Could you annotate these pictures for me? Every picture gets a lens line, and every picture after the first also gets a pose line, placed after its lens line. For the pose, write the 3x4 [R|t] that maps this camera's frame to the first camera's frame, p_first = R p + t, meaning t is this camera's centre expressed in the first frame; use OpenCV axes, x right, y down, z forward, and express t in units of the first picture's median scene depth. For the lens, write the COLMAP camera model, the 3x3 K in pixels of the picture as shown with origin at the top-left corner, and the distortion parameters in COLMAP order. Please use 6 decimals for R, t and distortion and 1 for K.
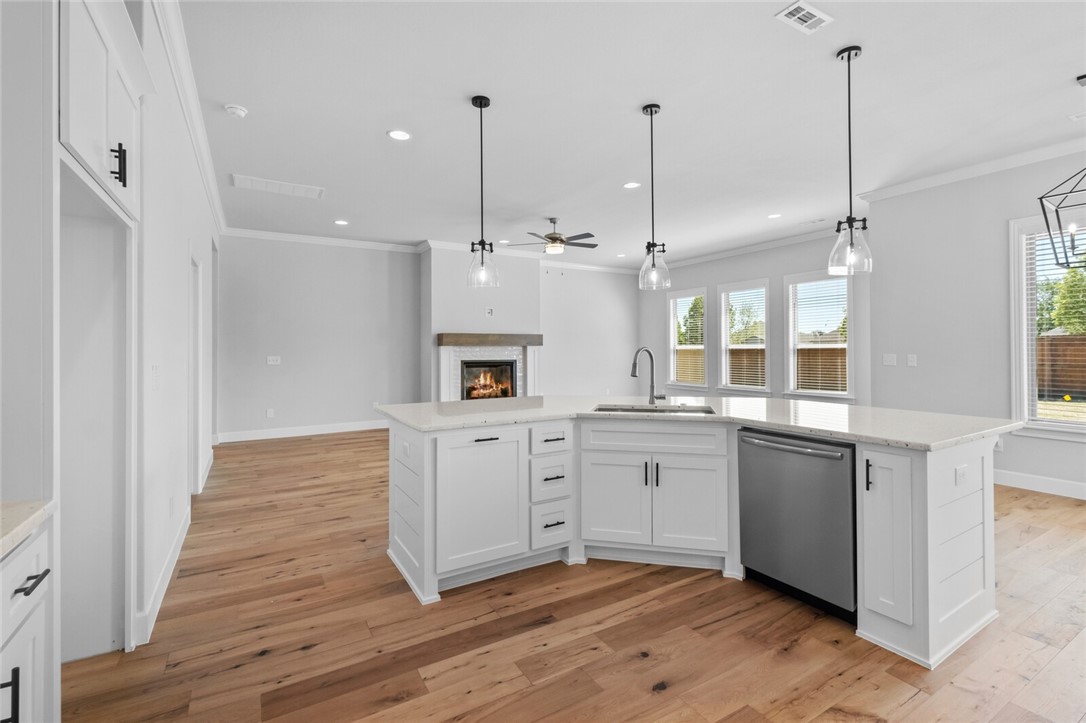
lens RADIAL K [[480.9, 0, 540.3], [0, 480.9, 353.3], [0, 0, 1]] dist [0.023632, 0.000002]
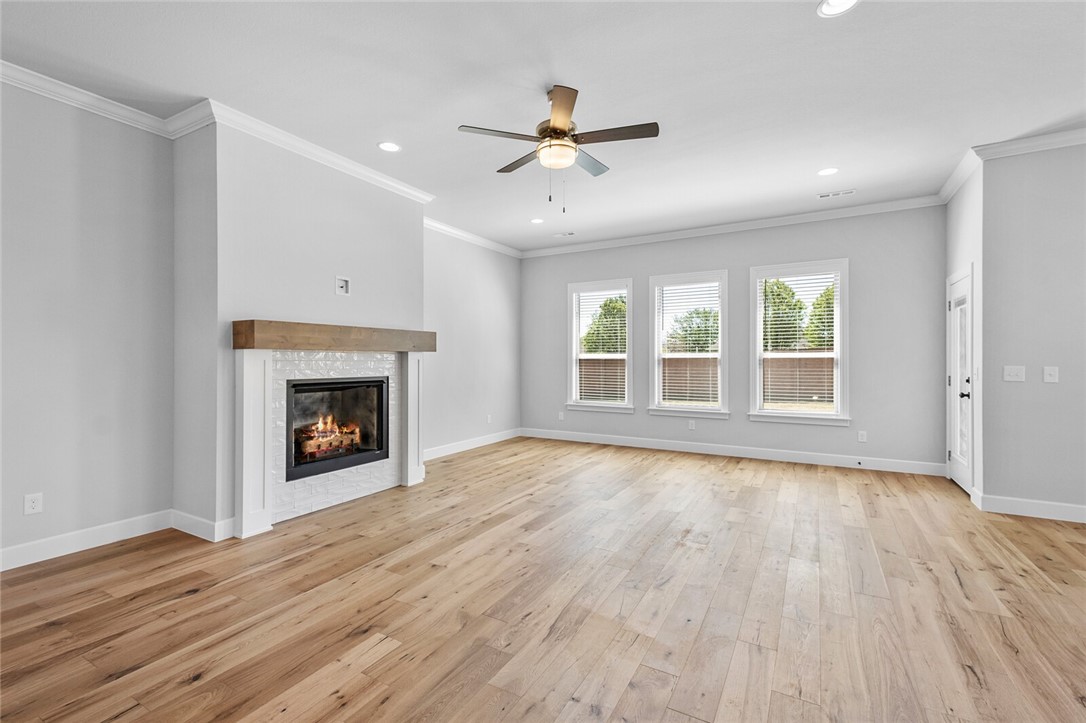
lens RADIAL K [[480.9, 0, 540.3], [0, 480.9, 353.3], [0, 0, 1]] dist [0.023632, 0.000002]
pose [[0.869854, 0.009146, 0.493225, -0.172125], [0.001039, 0.999792, -0.020372, -0.001681], [-0.493308, 0.018233, 0.869663, 0.433566]]
